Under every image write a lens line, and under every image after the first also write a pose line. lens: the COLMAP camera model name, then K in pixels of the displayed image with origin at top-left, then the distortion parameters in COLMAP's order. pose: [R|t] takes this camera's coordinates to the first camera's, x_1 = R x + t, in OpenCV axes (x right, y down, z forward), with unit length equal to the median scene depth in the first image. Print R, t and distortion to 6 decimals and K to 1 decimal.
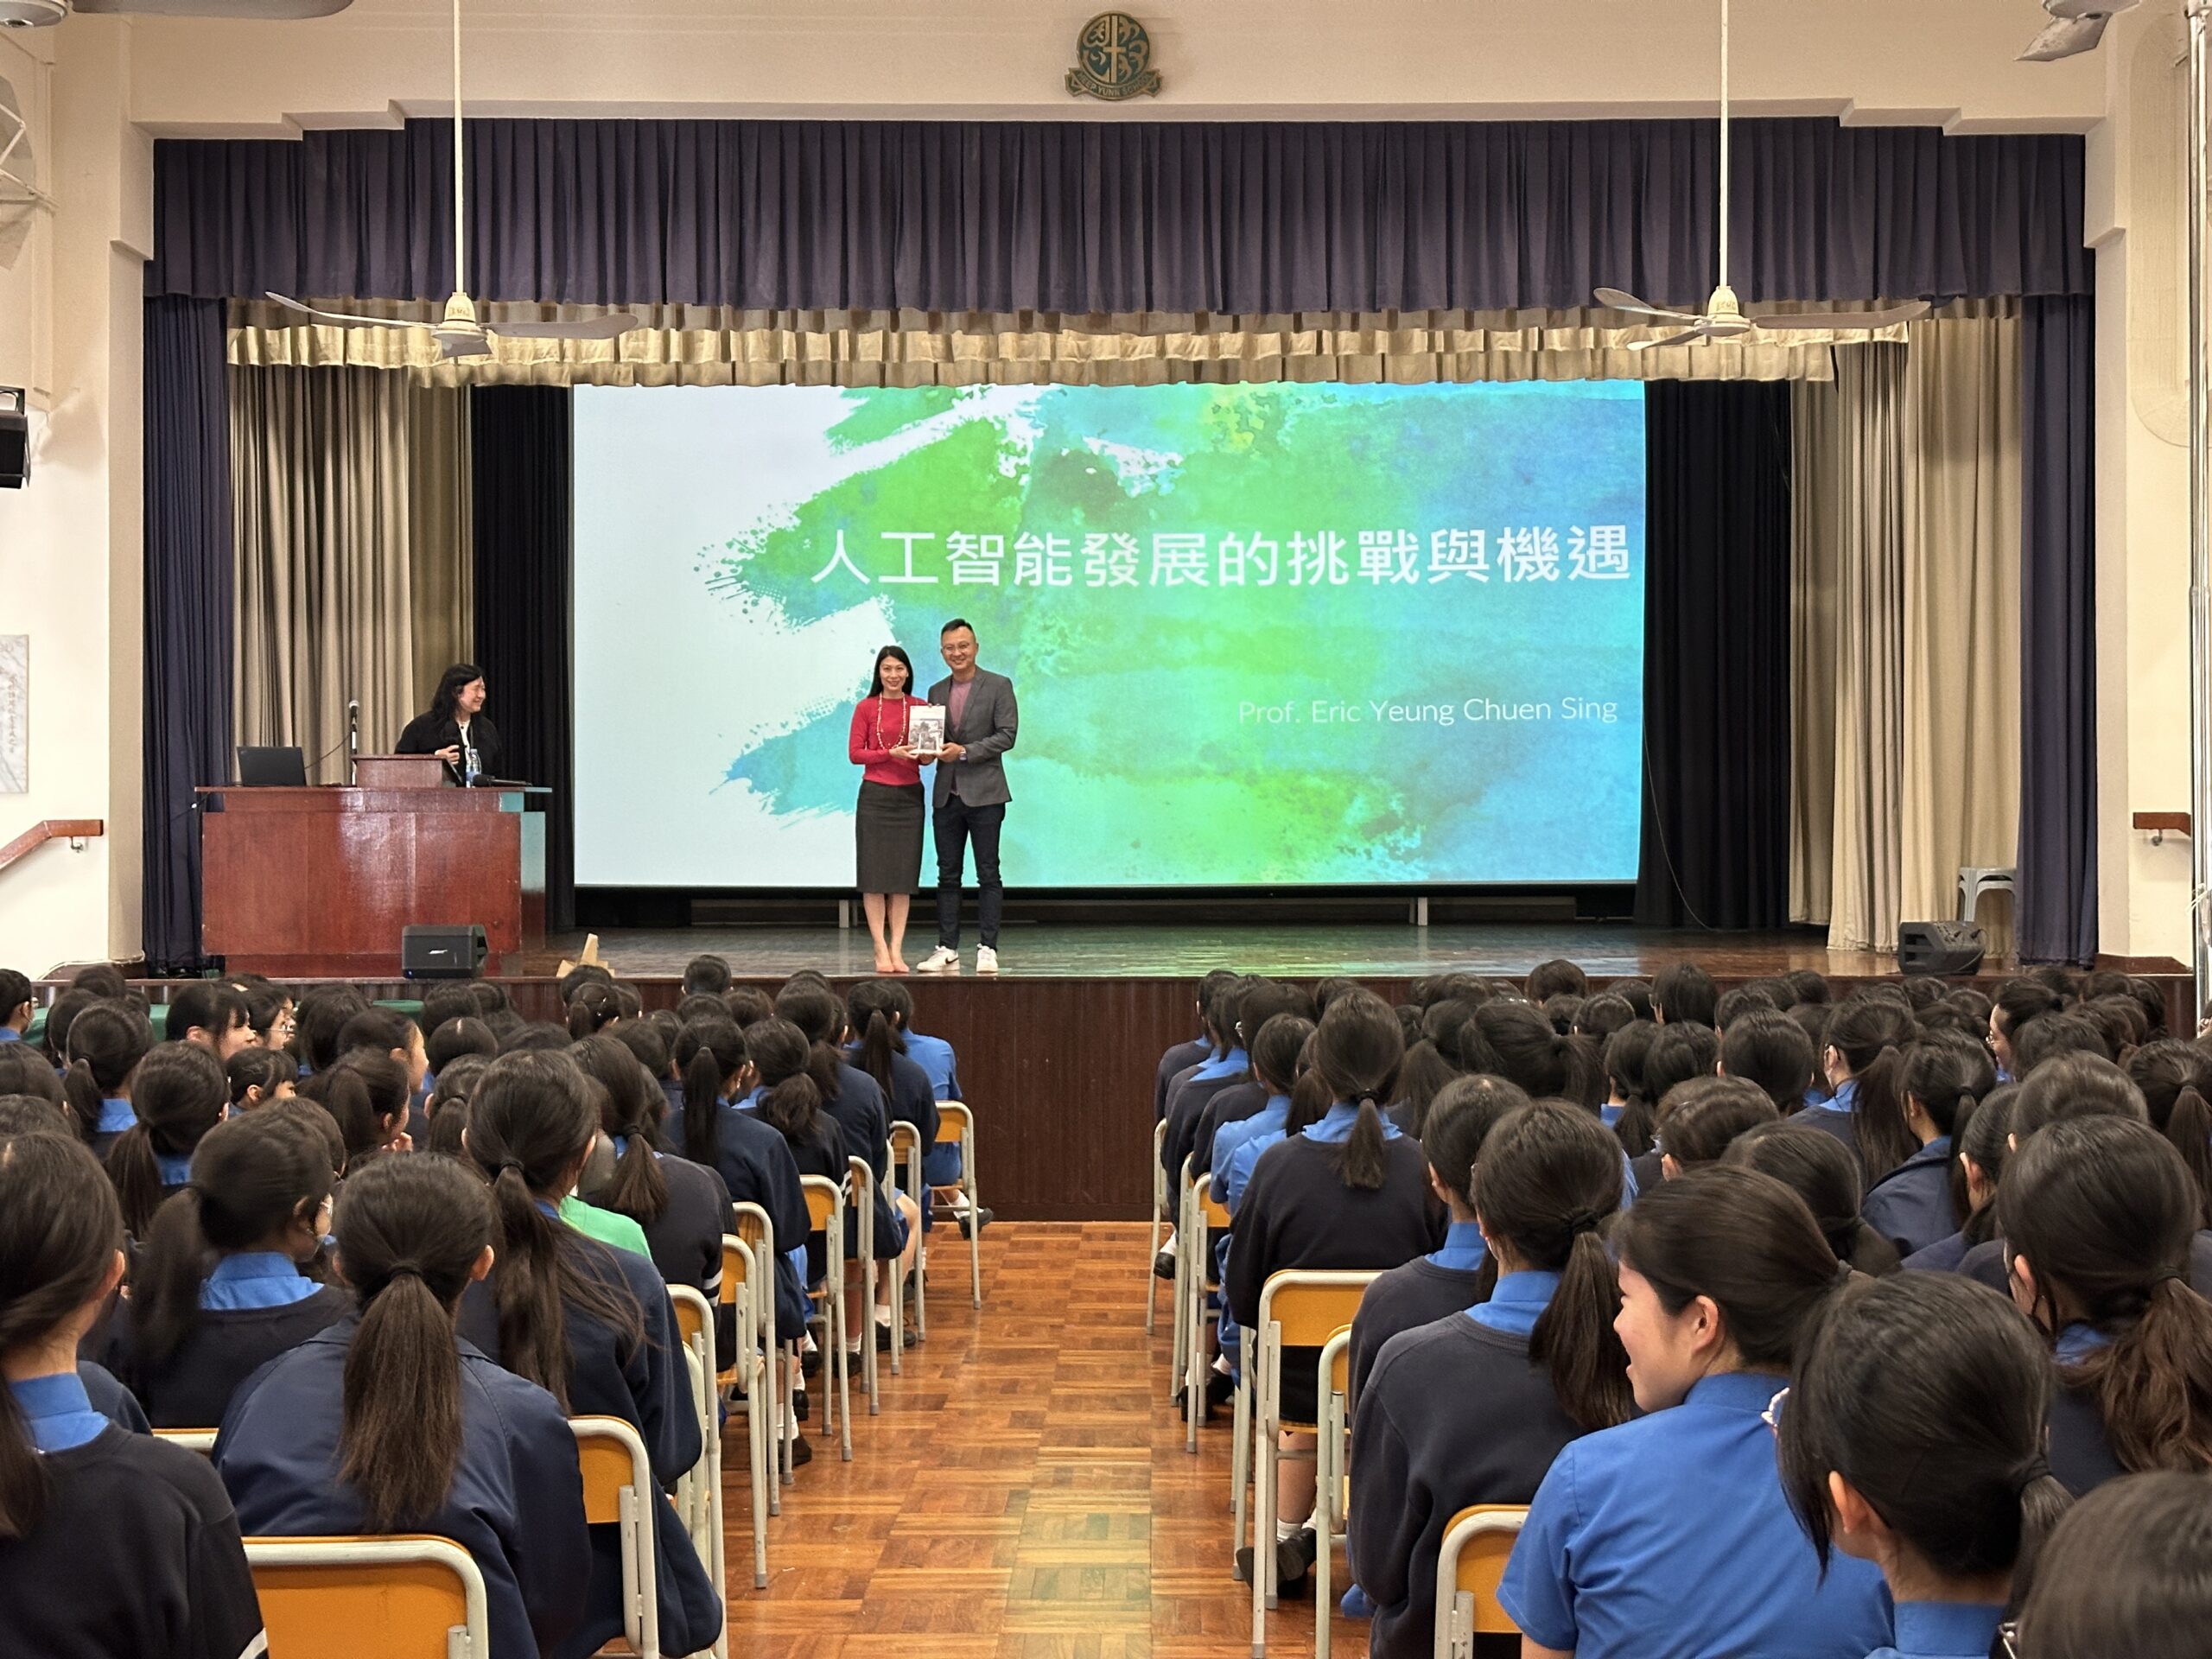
lens RADIAL K [[3092.0, 0, 1106.0], [0, 3092.0, 829.5], [0, 0, 1]] dist [0.169173, 0.039828]
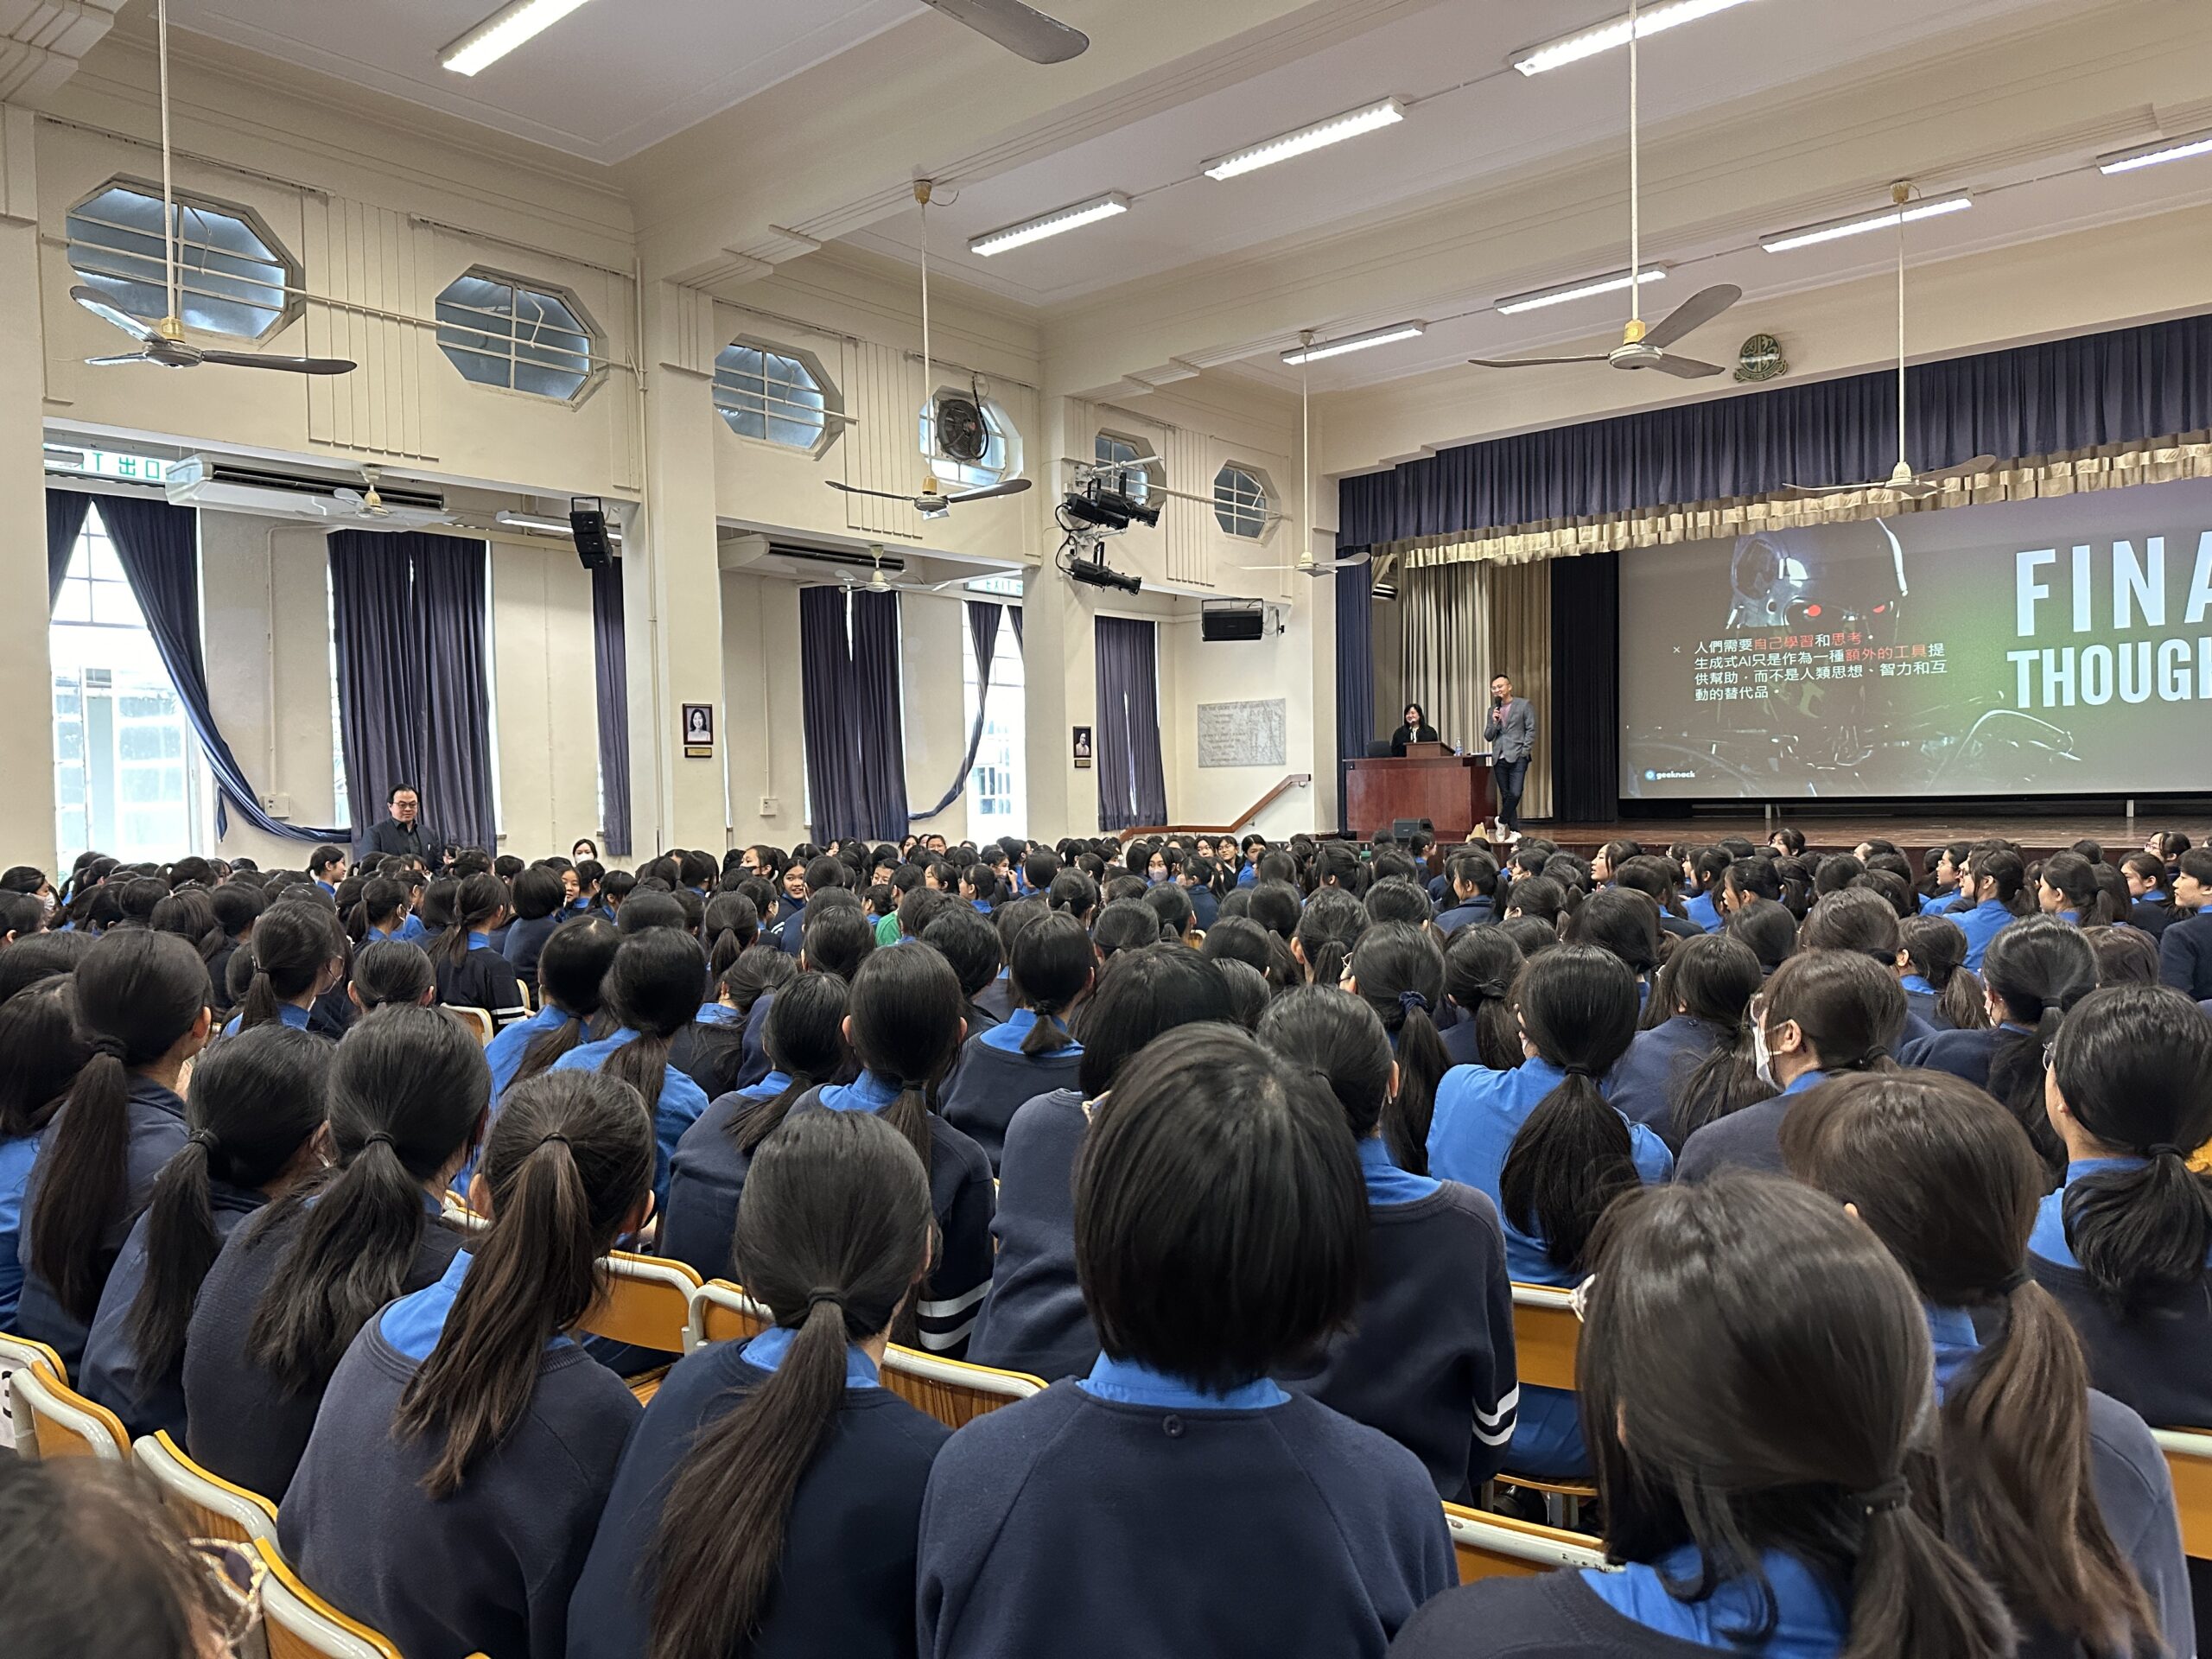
lens RADIAL K [[1567.5, 0, 1106.0], [0, 1567.5, 829.5], [0, 0, 1]] dist [0.002380, -0.000489]
pose [[0.749461, 0.002847, -0.662043, 0.327390], [0.024622, 0.999179, 0.032170, -0.003424], [0.661591, -0.040411, 0.748776, 0.018216]]
